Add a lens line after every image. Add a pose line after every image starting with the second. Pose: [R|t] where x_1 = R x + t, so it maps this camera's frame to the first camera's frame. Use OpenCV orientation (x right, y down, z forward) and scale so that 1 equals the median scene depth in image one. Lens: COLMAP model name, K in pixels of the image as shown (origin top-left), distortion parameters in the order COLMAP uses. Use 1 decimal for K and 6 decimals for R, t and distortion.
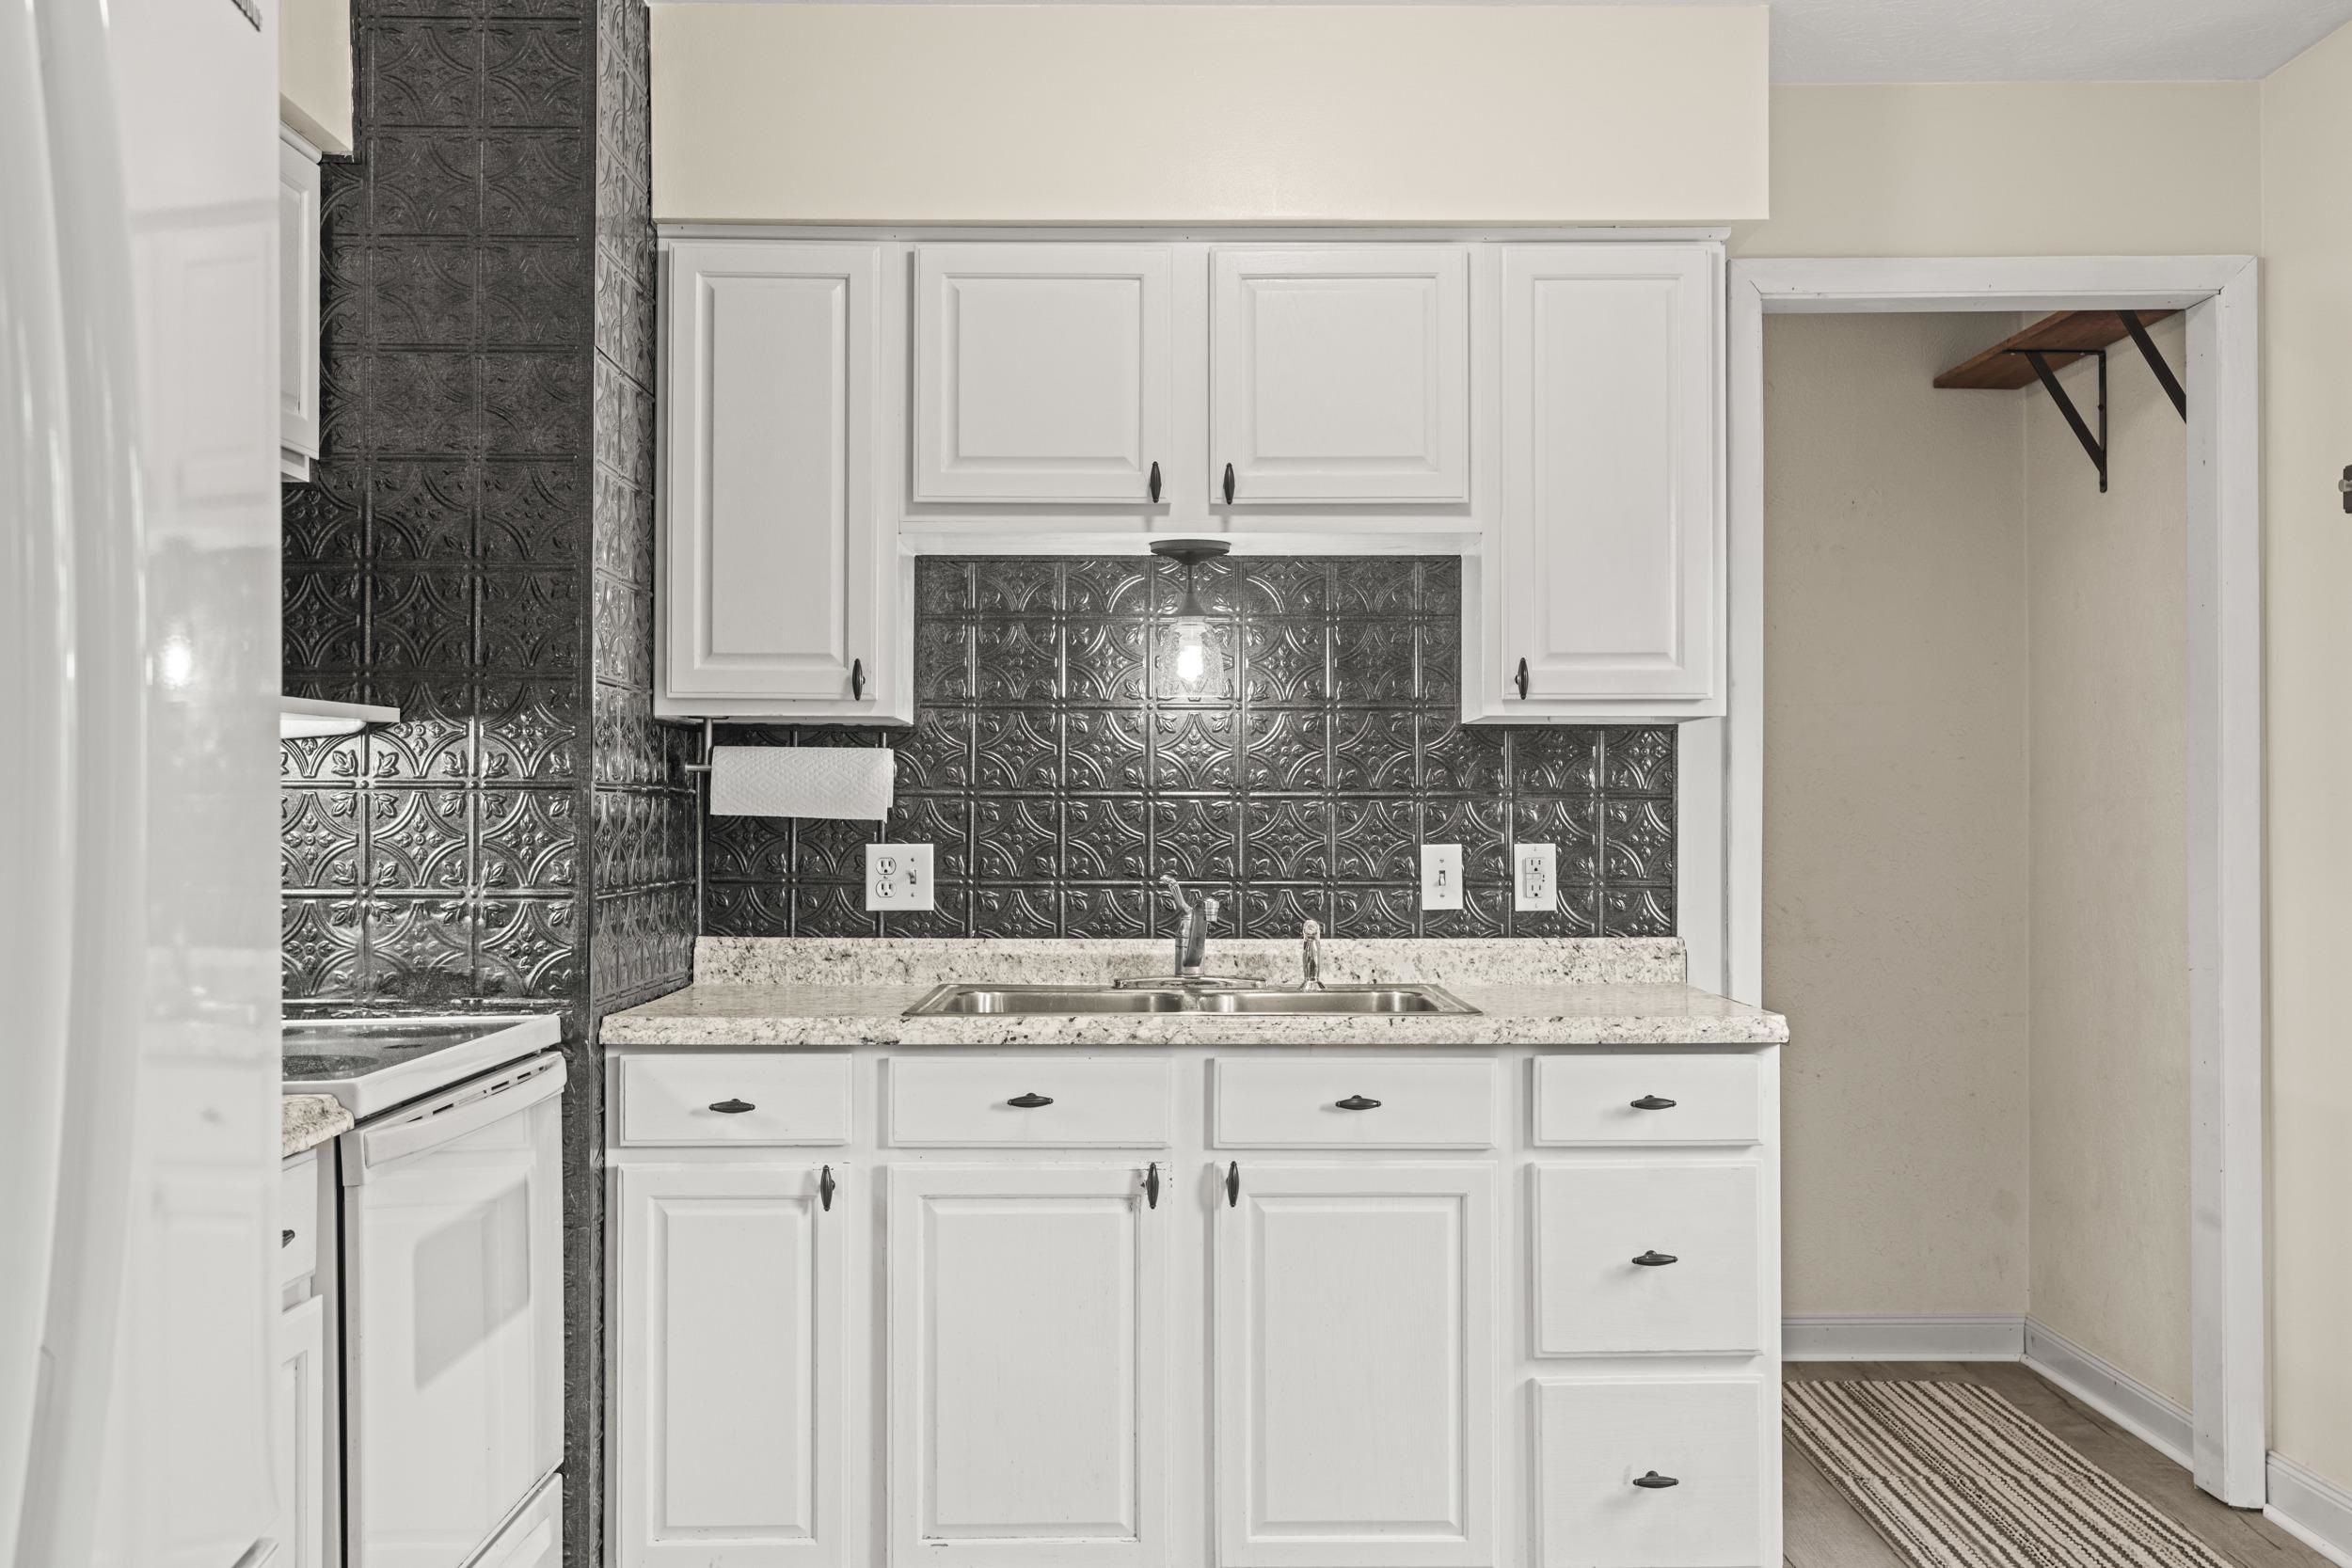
lens RADIAL K [[2163.3, 0, 1177.6], [0, 2163.3, 794.8], [0, 0, 1]] dist [0.016533, 0.000000]
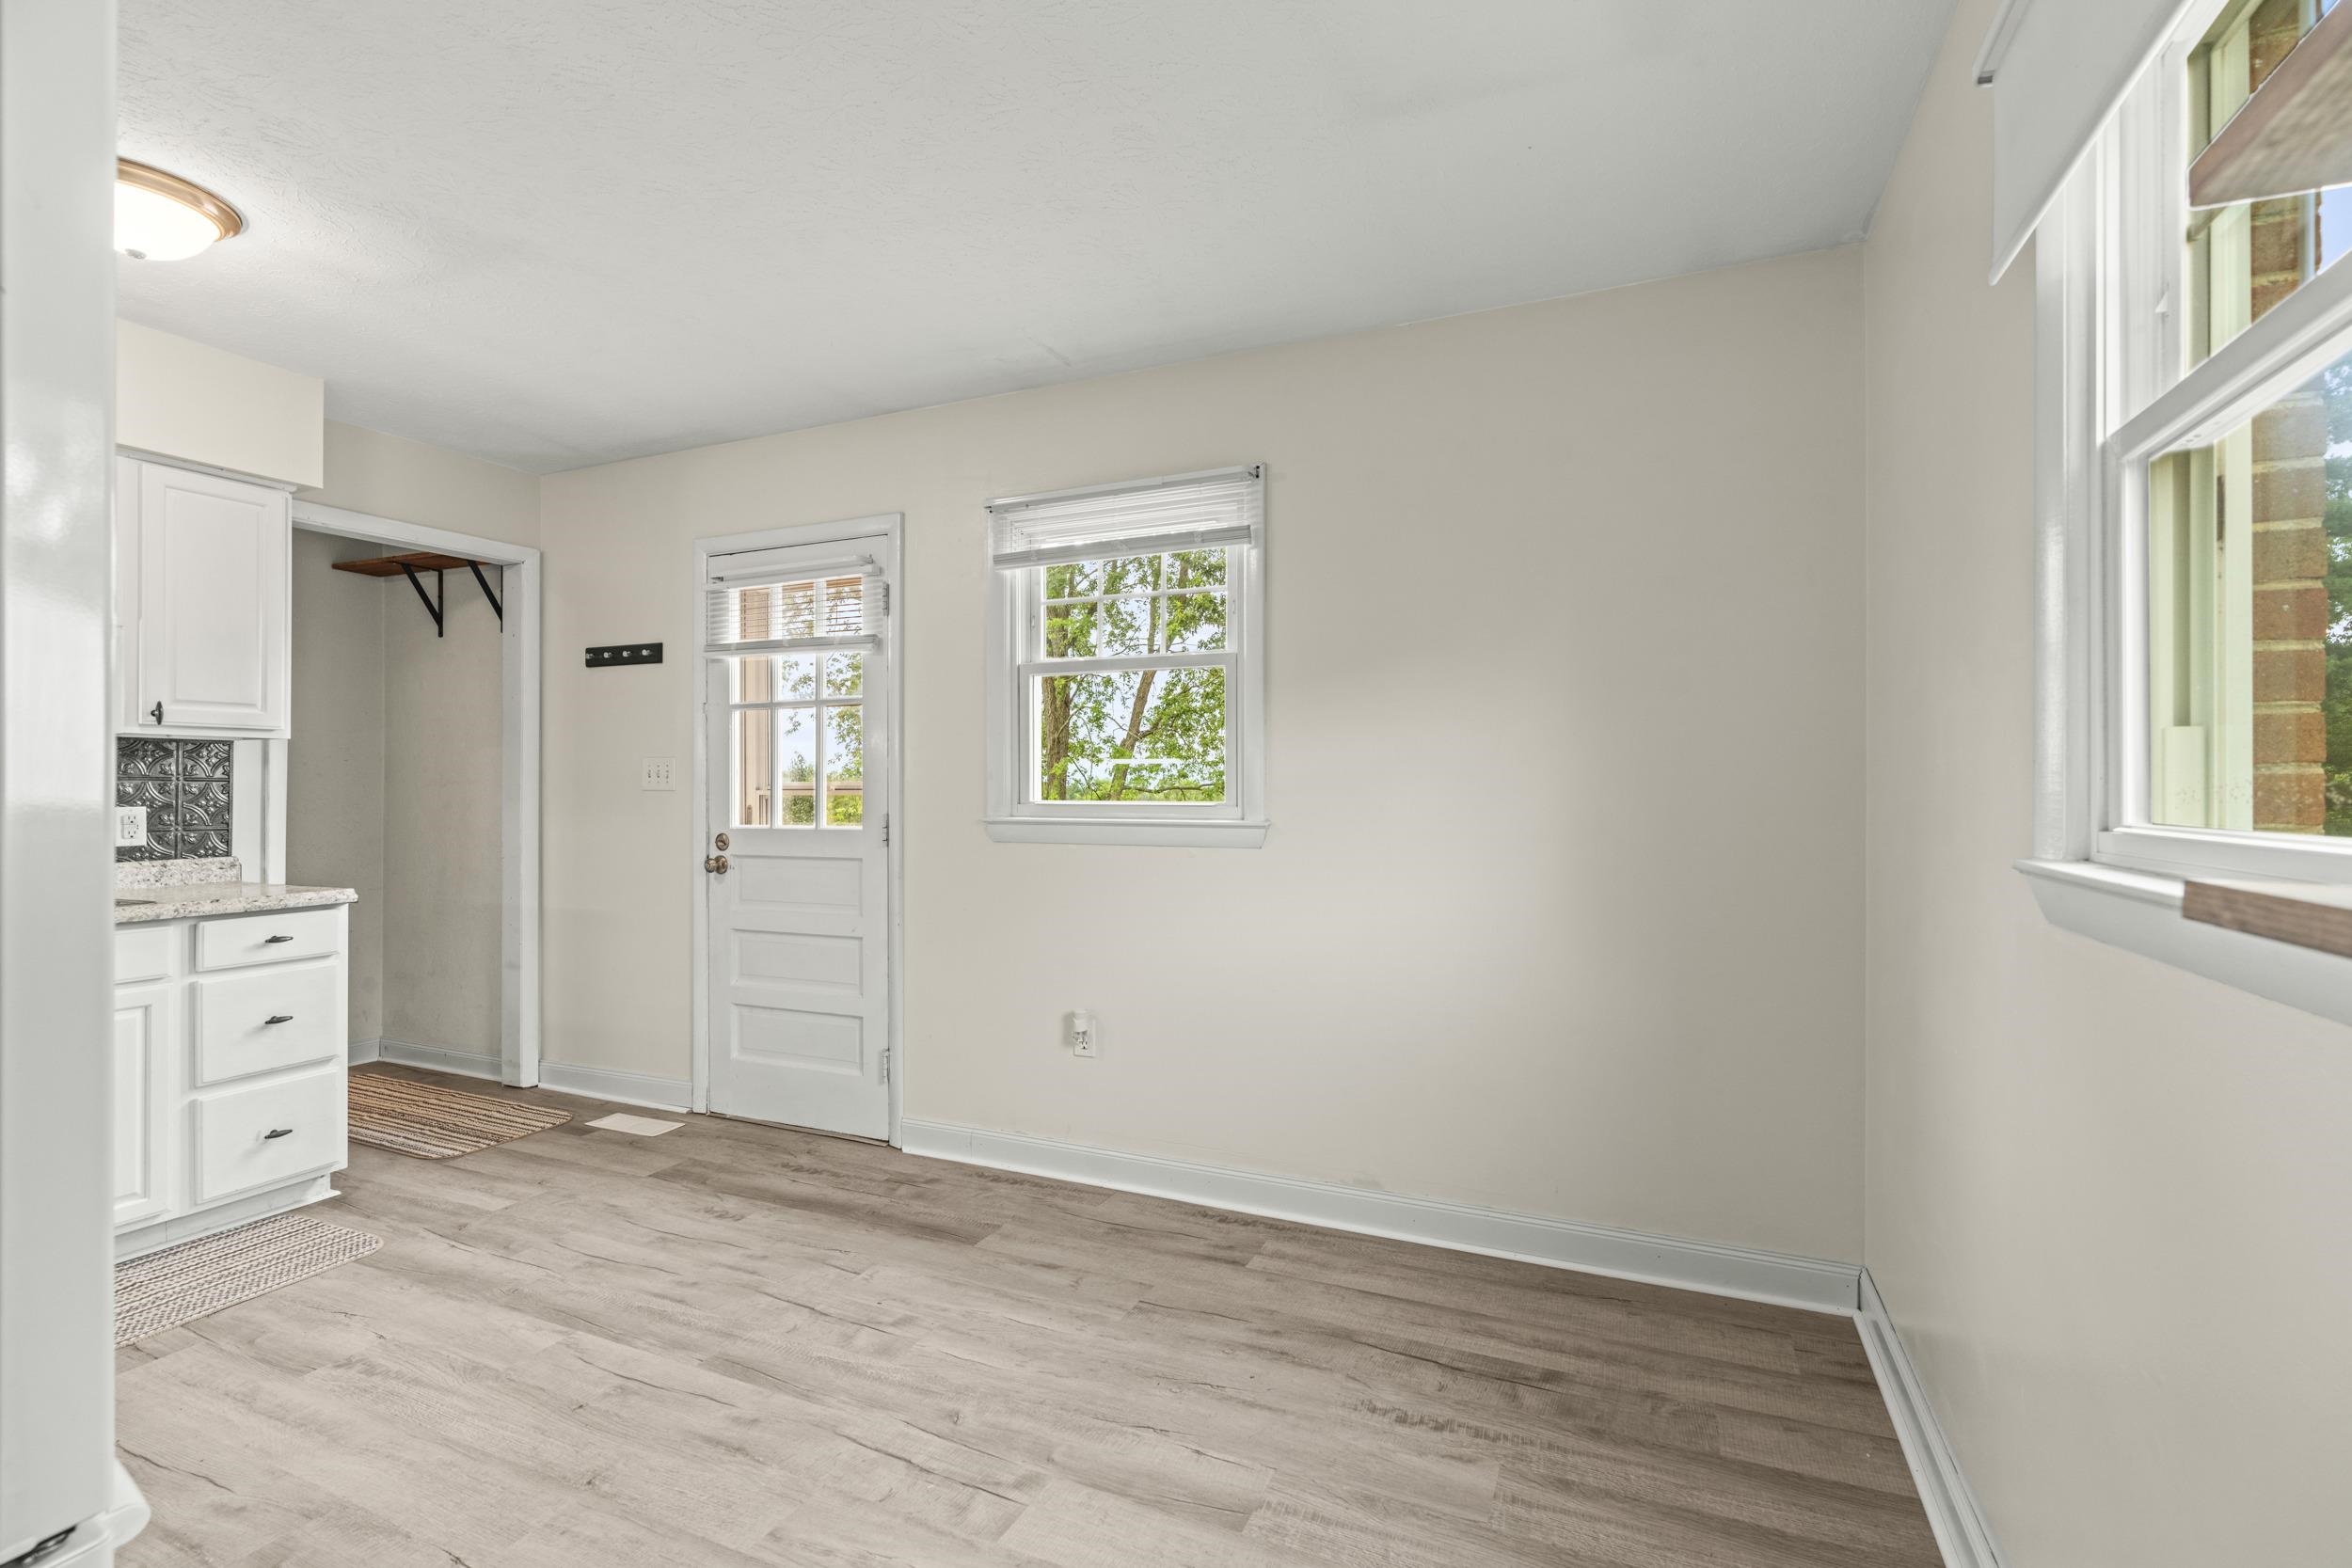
lens RADIAL K [[1078.6, 0, 1176.7], [0, 1078.6, 785.8], [0, 0, 1]] dist [-0.002588, -0.000312]
pose [[0.415527, 0.003027, 0.909576, -0.267792], [-0.011455, 0.999933, 0.001906, -0.005070], [-0.909509, -0.011211, 0.415533, -0.107497]]
